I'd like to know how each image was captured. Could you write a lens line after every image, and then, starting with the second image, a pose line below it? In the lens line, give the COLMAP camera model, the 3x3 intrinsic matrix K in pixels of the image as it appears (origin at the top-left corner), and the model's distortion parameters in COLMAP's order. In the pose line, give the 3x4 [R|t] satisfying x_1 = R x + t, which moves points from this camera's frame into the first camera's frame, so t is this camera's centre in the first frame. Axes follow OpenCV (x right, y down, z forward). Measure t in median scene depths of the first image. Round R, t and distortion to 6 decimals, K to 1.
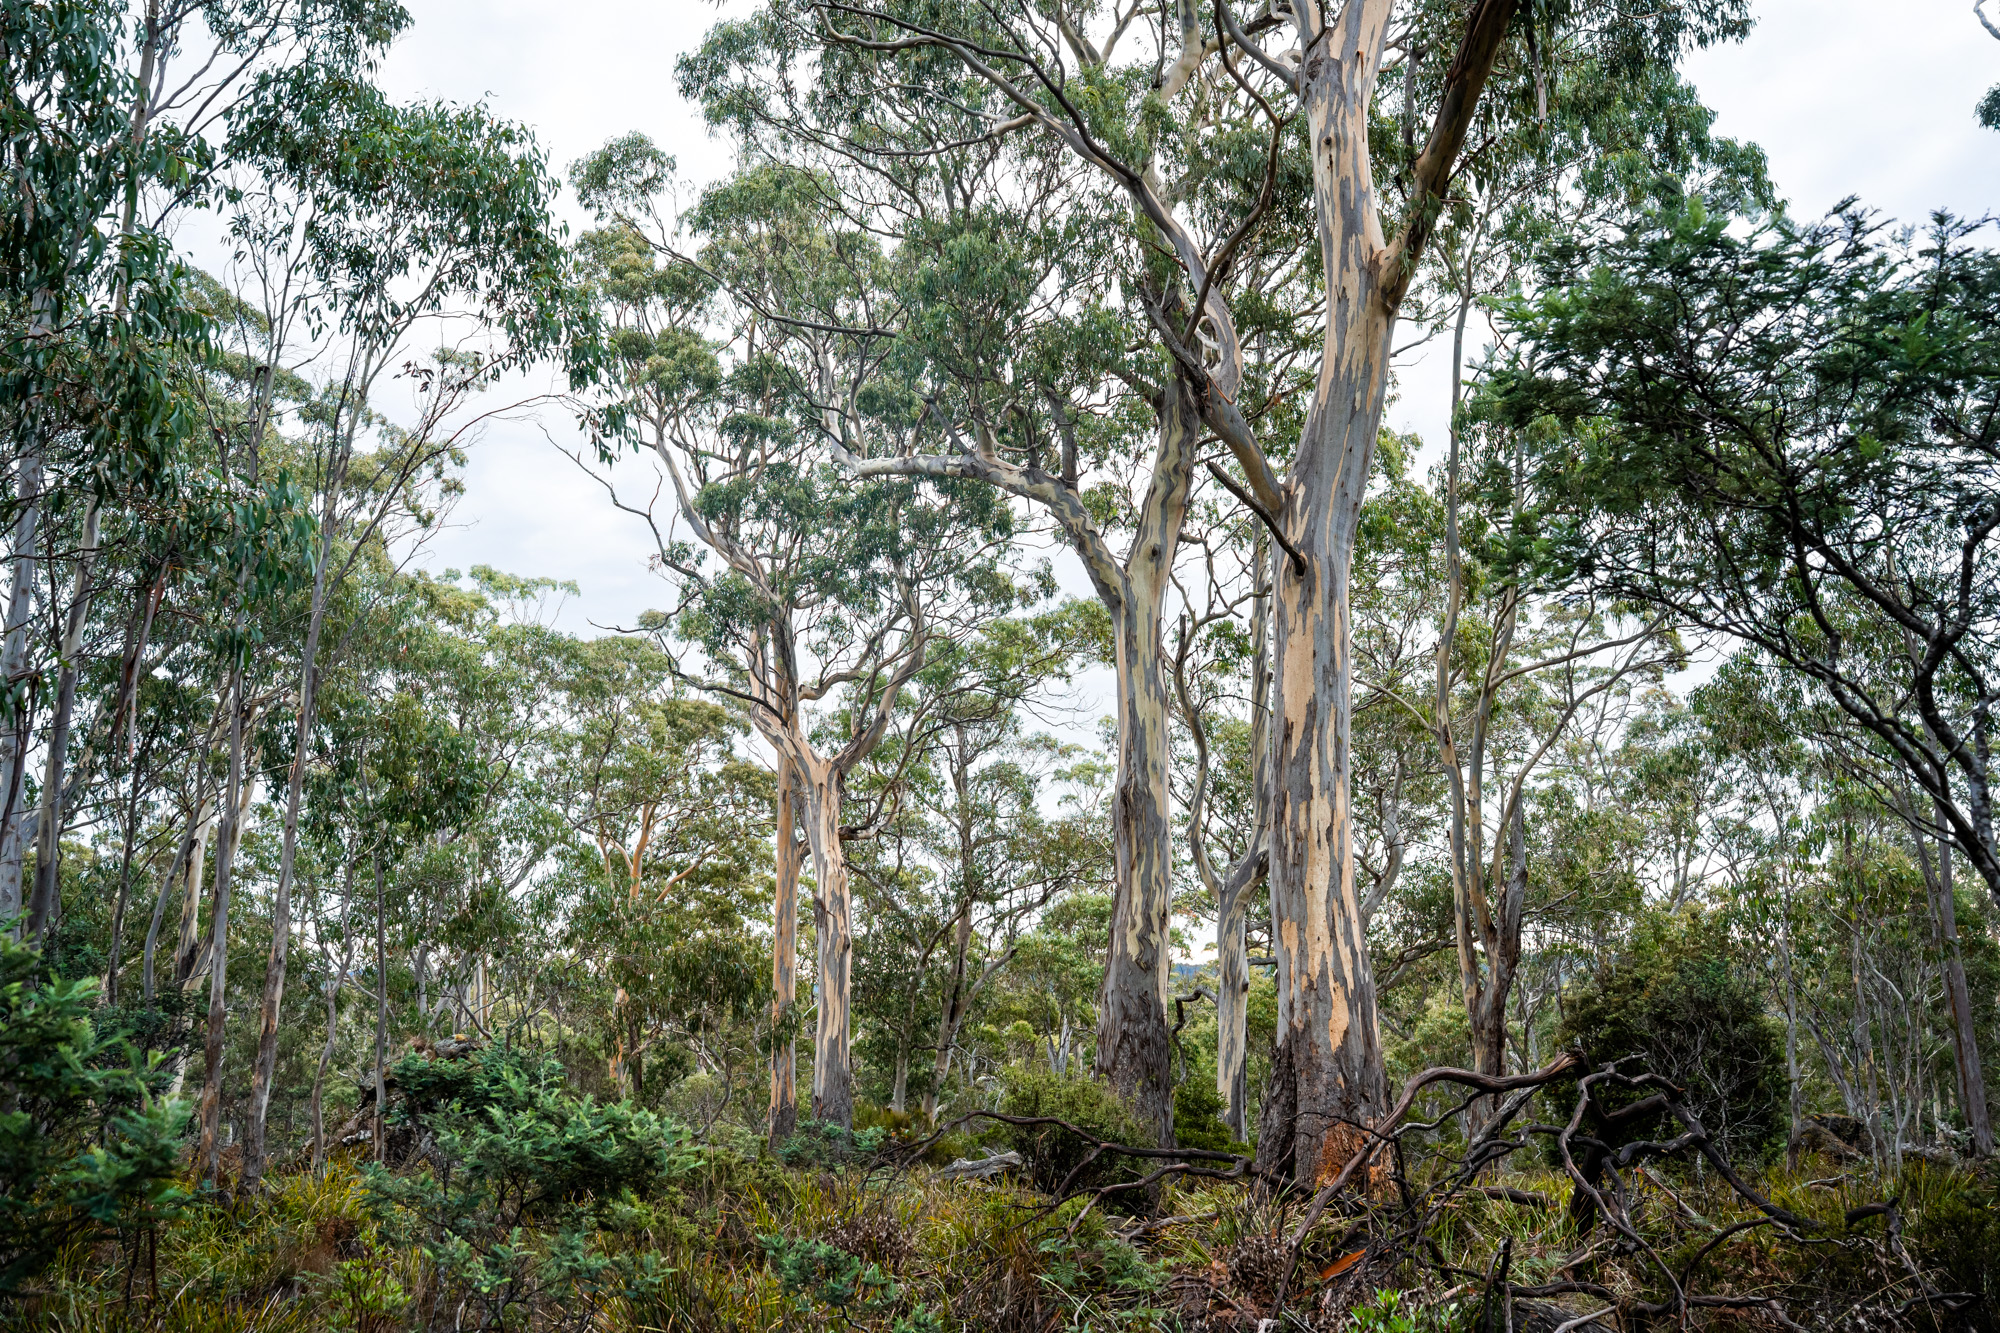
lens RADIAL K [[1639.8, 0, 1000.0], [0, 1639.8, 666.5], [0, 0, 1]] dist [-0.216144, 0.229871]
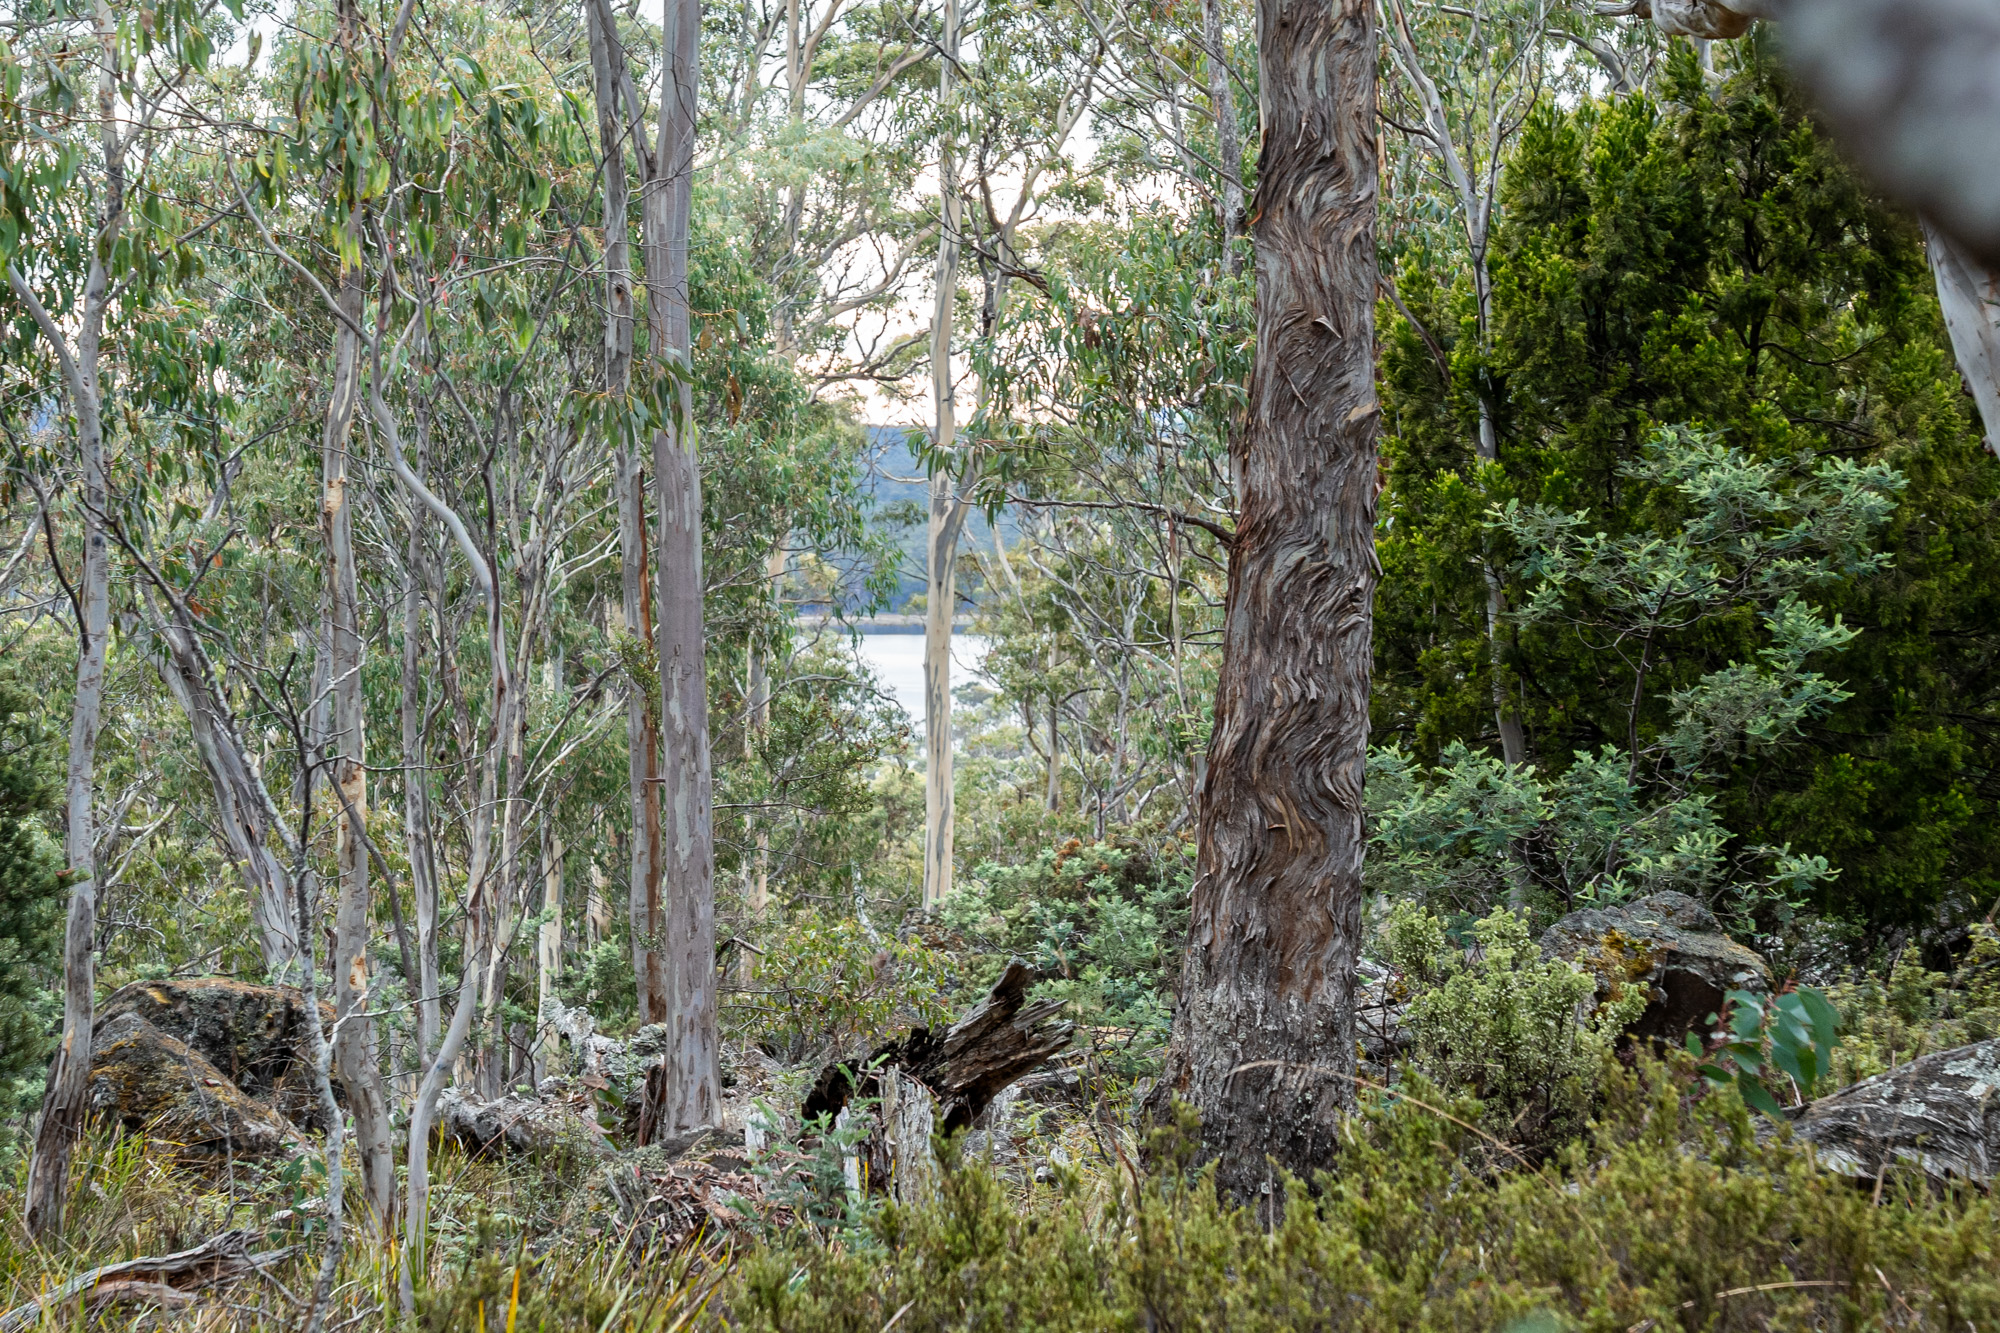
lens RADIAL K [[6031.1, 0, 1000.0], [0, 6031.1, 666.5], [0, 0, 1]] dist [0.021451, 0.111893]
pose [[0.824152, -0.006896, 0.566326, 0.053474], [-0.123114, 0.973835, 0.191021, 0.016465], [-0.552826, -0.227152, 0.801739, 0.096543]]
